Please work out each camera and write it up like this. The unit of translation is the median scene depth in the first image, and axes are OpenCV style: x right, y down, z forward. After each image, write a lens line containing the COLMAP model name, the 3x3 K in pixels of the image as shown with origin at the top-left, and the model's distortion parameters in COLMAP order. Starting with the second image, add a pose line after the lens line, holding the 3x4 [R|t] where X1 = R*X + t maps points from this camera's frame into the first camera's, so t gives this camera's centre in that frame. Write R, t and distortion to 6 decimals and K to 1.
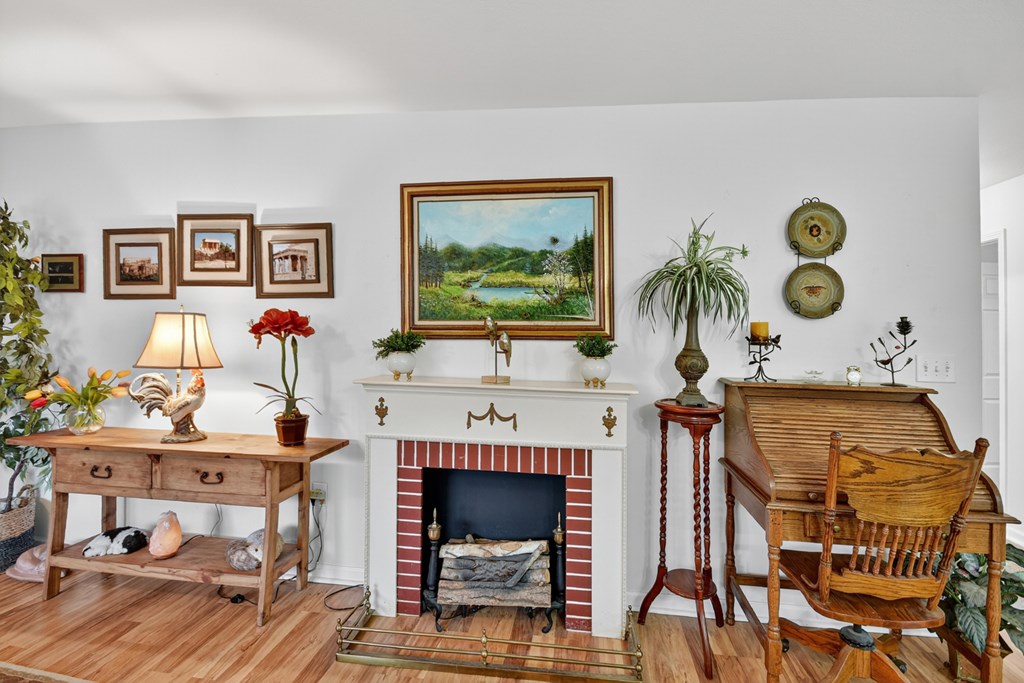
lens RADIAL K [[458.8, 0, 514.9], [0, 458.8, 331.8], [0, 0, 1]] dist [0.002629, -0.001442]
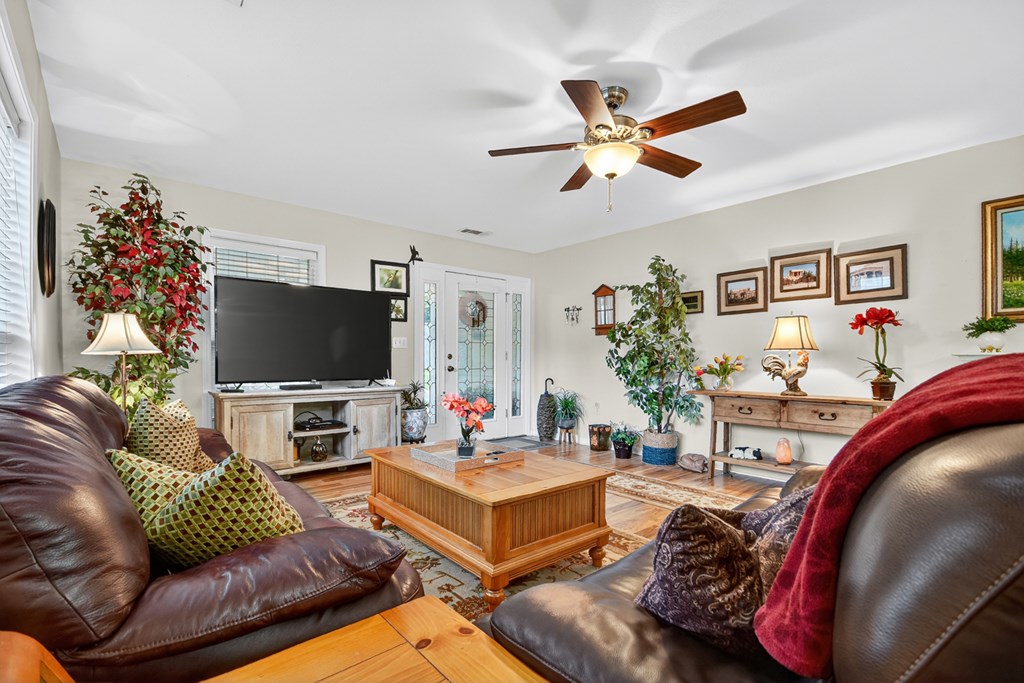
lens RADIAL K [[458.8, 0, 500.5], [0, 458.8, 369.8], [0, 0, 1]] dist [0.002629, -0.001442]
pose [[0.724041, -0.003689, -0.689747, -0.352932], [0.013834, 0.999862, 0.009175, 0.116171], [0.689618, -0.016185, 0.723992, -0.882825]]
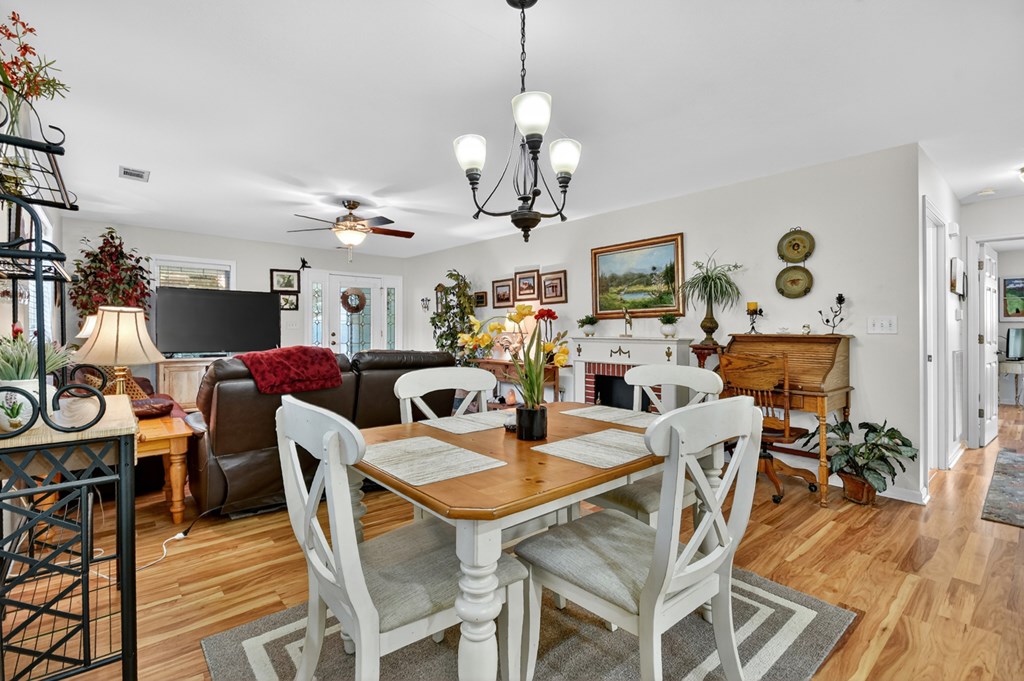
lens RADIAL K [[458.8, 0, 475.7], [0, 458.8, 338.5], [0, 0, 1]] dist [0.002629, -0.001442]
pose [[0.710911, -0.005809, -0.703258, 0.926007], [0.012043, 0.999920, 0.003915, 0.092938], [0.703179, -0.011252, 0.710924, -0.981806]]
